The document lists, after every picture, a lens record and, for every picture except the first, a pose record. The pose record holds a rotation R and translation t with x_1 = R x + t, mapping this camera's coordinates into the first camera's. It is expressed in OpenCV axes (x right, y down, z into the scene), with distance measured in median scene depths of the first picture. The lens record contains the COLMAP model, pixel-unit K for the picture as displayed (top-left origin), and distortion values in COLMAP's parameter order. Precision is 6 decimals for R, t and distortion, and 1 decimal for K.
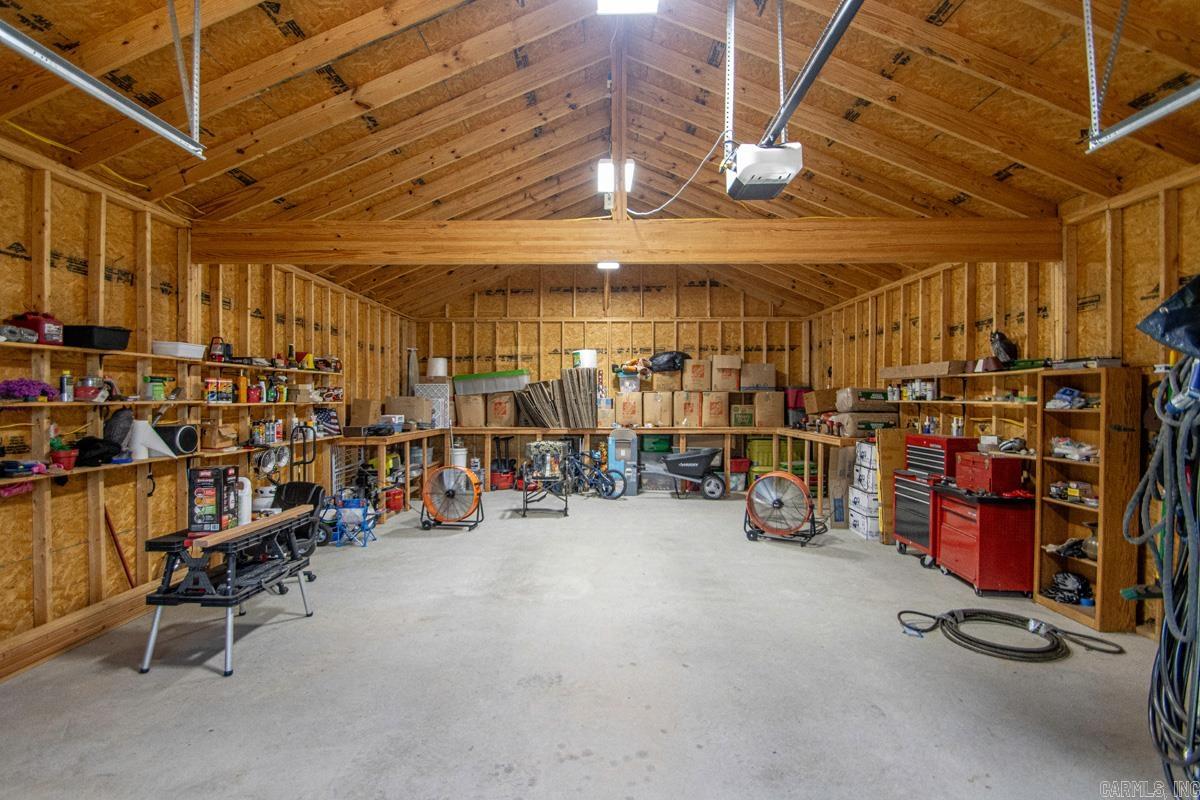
lens RADIAL K [[562.3, 0, 589.3], [0, 562.3, 406.7], [0, 0, 1]] dist [0.012454, -0.014455]
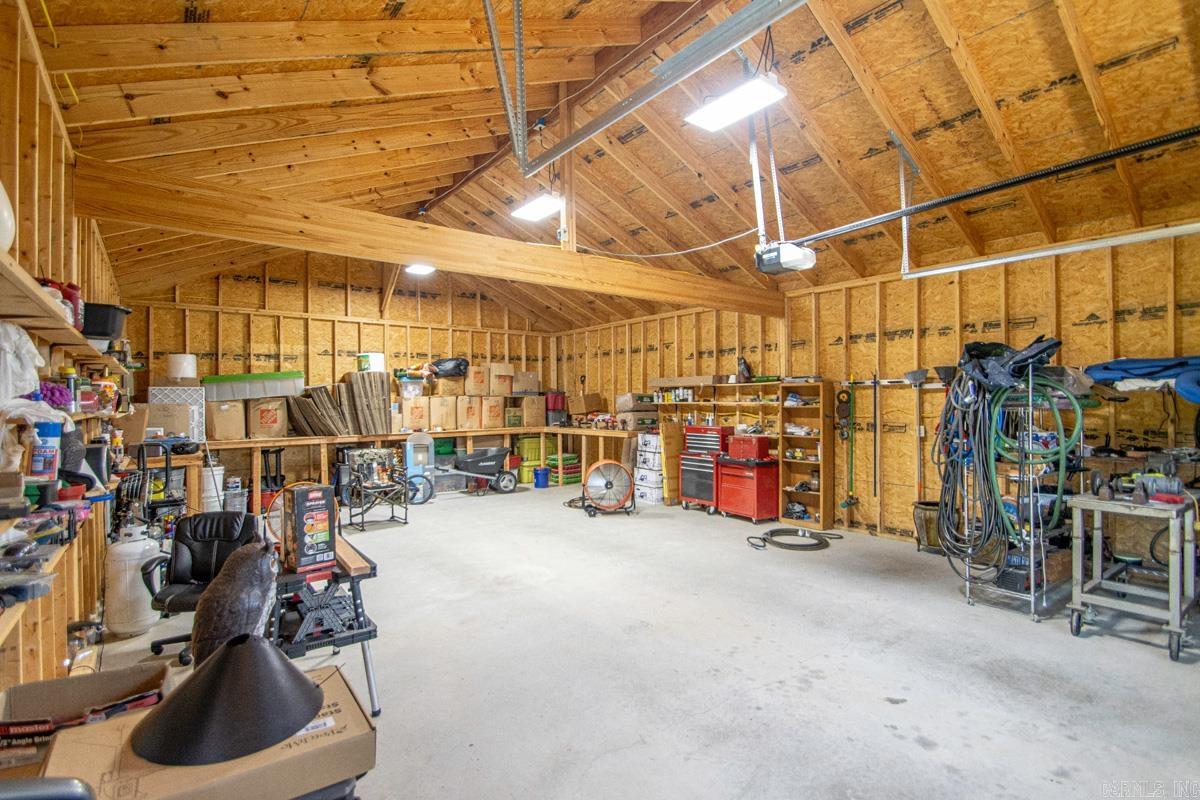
lens RADIAL K [[562.3, 0, 589.3], [0, 562.3, 406.7], [0, 0, 1]] dist [0.012454, -0.014455]
pose [[0.777536, -0.014360, 0.628674, -0.344679], [0.019001, 0.999819, -0.000663, -0.002103], [-0.628551, 0.012461, 0.777669, 0.031128]]
